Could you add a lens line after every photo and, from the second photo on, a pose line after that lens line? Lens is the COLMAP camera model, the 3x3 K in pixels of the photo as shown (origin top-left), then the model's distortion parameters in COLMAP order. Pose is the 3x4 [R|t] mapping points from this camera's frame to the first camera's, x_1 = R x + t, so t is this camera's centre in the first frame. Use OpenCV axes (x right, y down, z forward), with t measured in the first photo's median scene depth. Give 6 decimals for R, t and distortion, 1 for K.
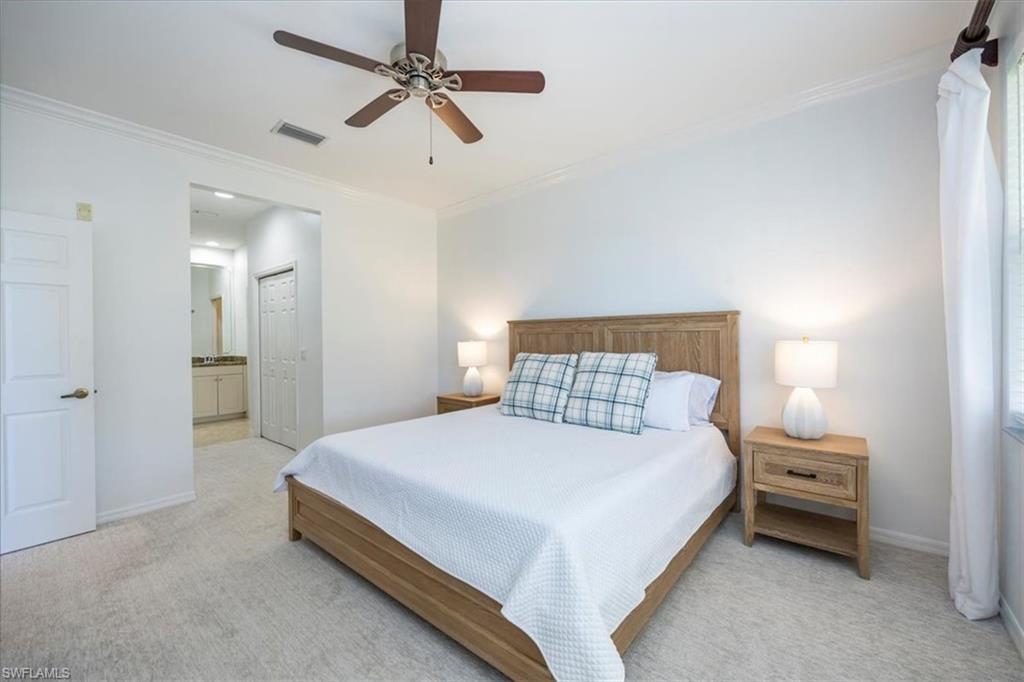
lens RADIAL K [[417.1, 0, 509.6], [0, 417.1, 332.3], [0, 0, 1]] dist [-0.001602, 0.000065]
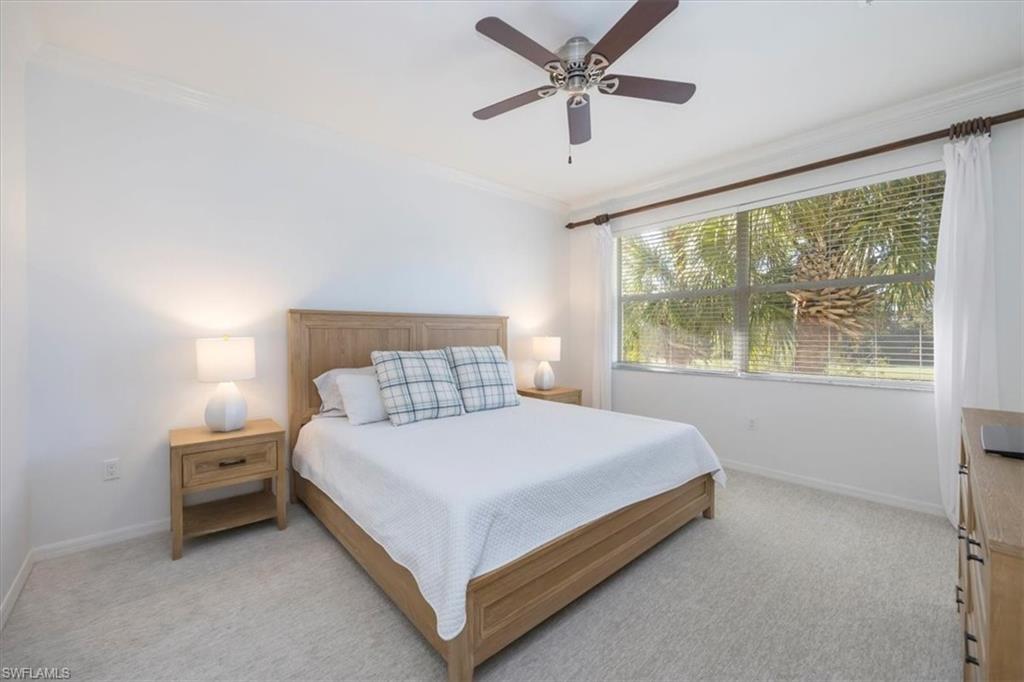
lens RADIAL K [[403.3, 0, 524.6], [0, 403.3, 339.0], [0, 0, 1]] dist [-0.000779, -0.000150]
pose [[0.124501, -0.013176, 0.992132, -0.854945], [-0.021155, 0.999649, 0.015931, 0.005583], [-0.991994, -0.022972, 0.124178, 0.699457]]
